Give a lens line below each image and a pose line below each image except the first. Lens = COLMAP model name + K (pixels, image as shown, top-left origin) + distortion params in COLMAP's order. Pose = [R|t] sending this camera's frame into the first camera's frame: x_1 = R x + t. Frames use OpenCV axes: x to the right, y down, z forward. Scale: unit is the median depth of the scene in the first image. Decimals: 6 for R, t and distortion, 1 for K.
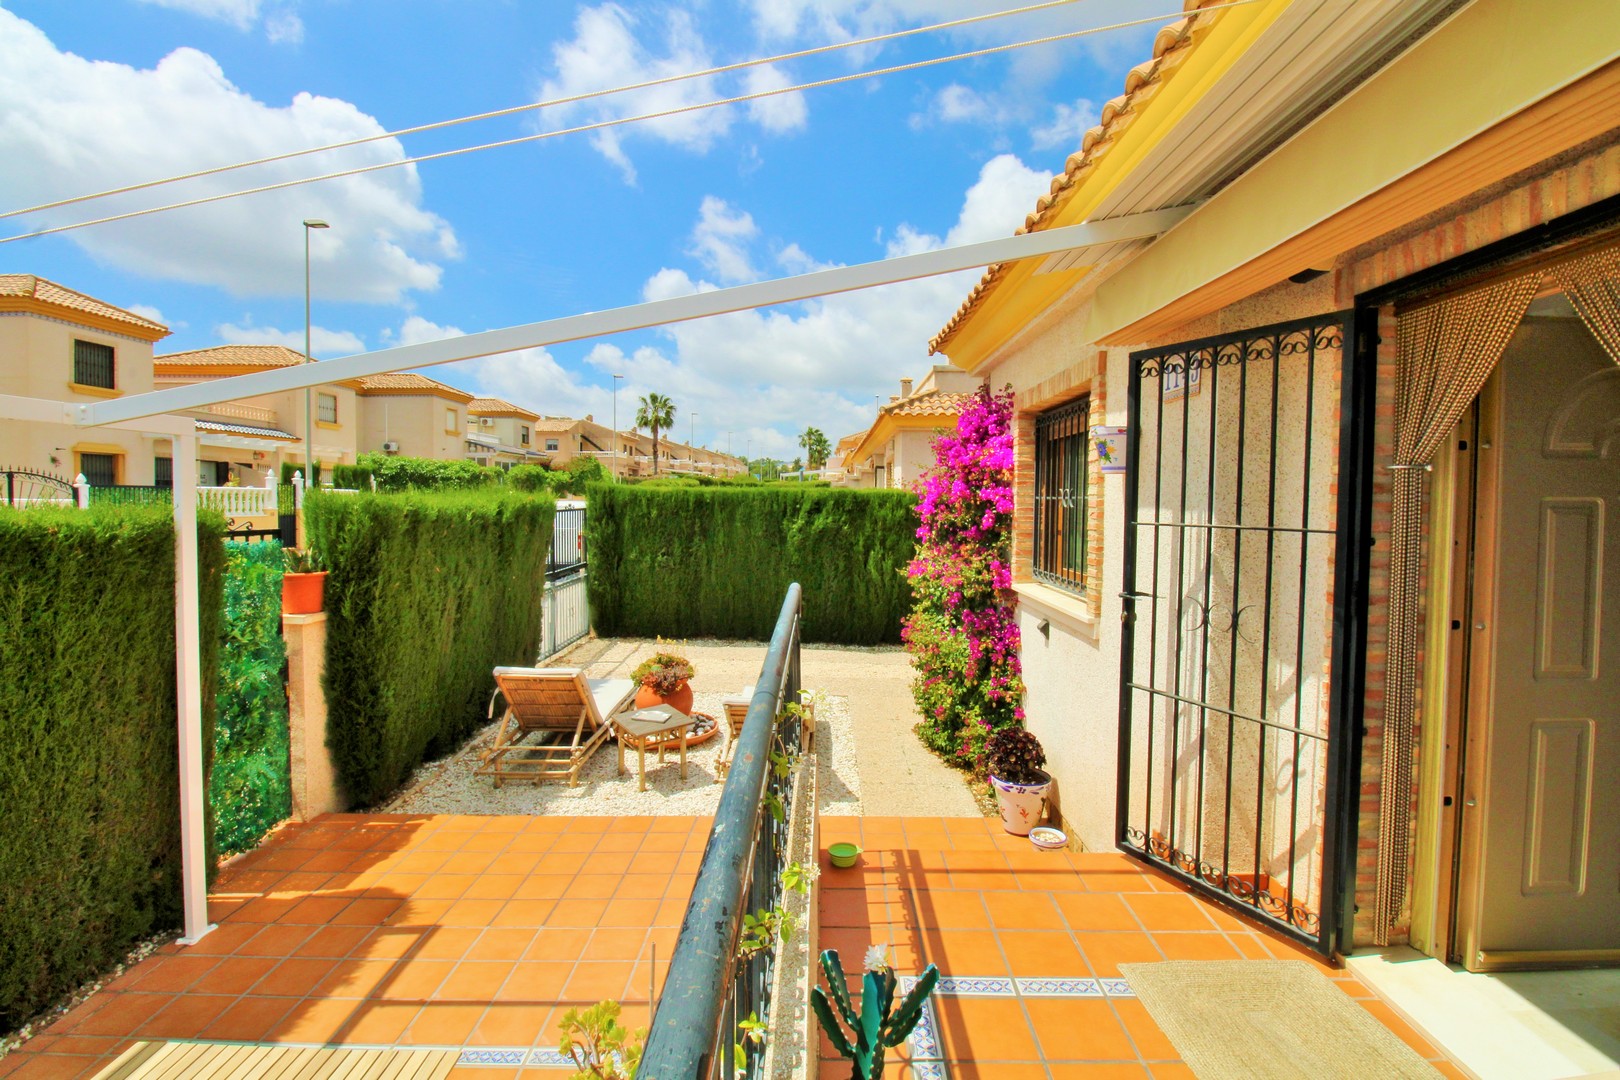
lens RADIAL K [[754.3, 0, 839.0], [0, 754.3, 515.1], [0, 0, 1]] dist [-0.008048, -0.008869]
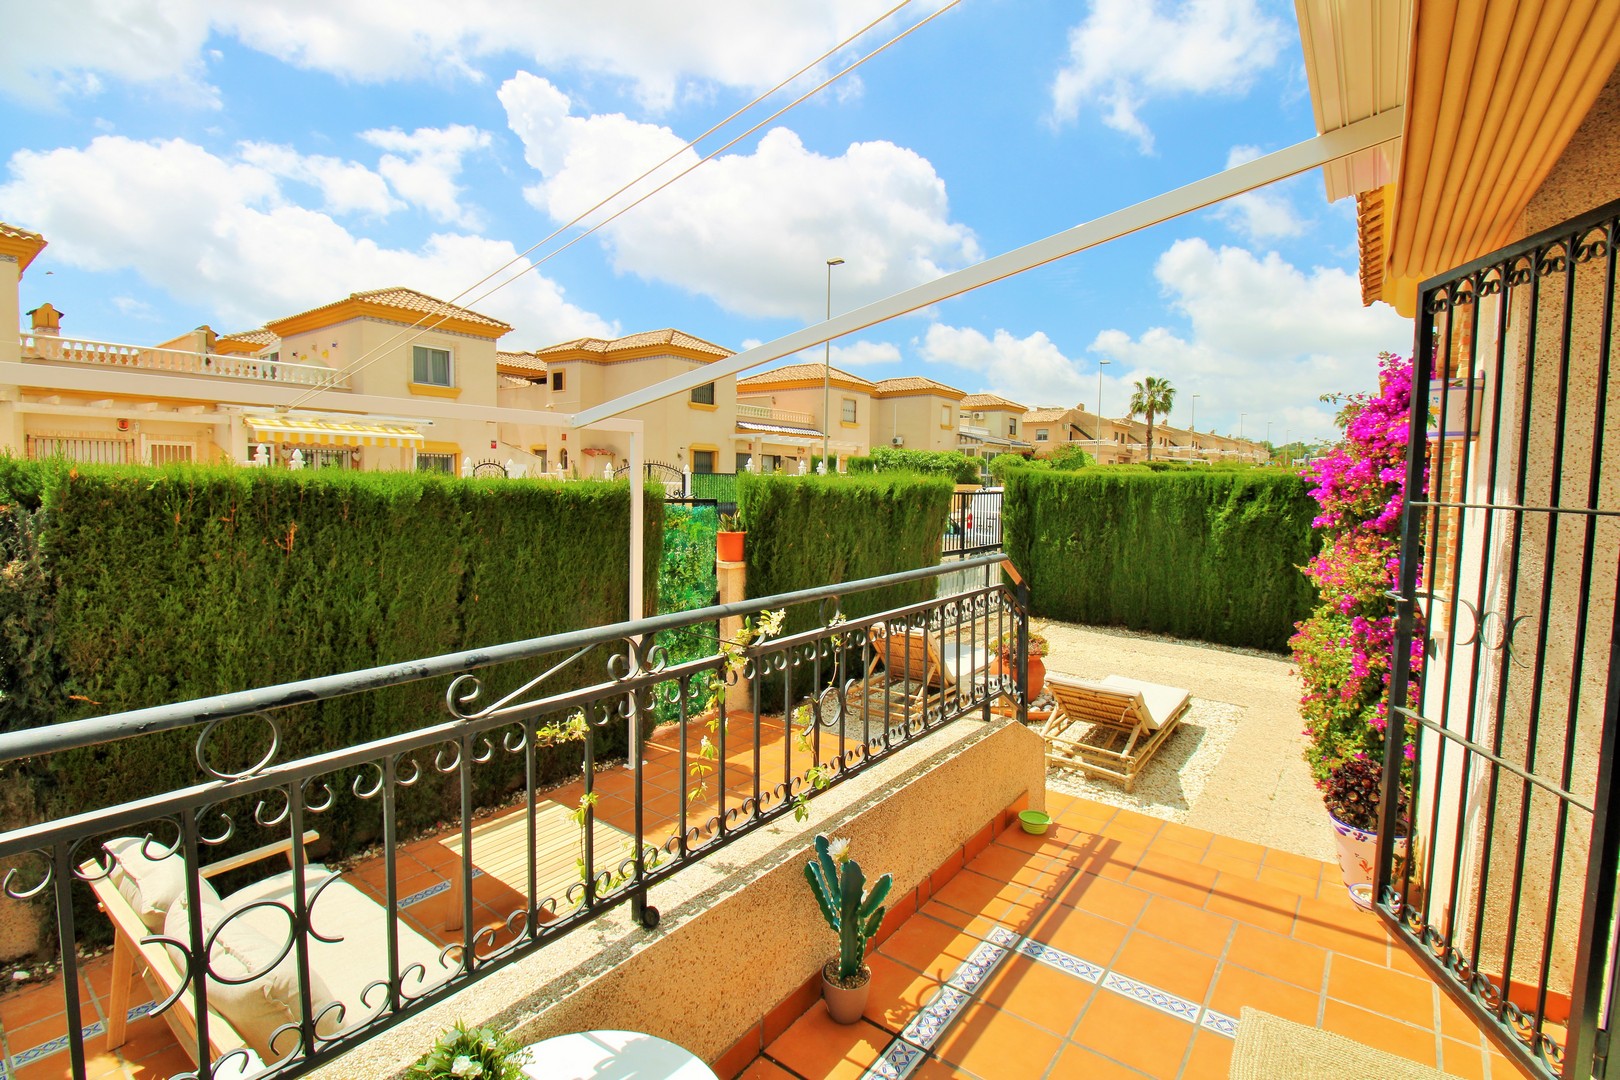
lens RADIAL K [[754.3, 0, 825.9], [0, 754.3, 541.1], [0, 0, 1]] dist [-0.008048, -0.008869]
pose [[0.791530, 0.050528, -0.609037, 0.114960], [-0.021285, 0.998251, 0.055156, 0.006705], [0.610759, -0.030694, 0.791221, 0.009627]]
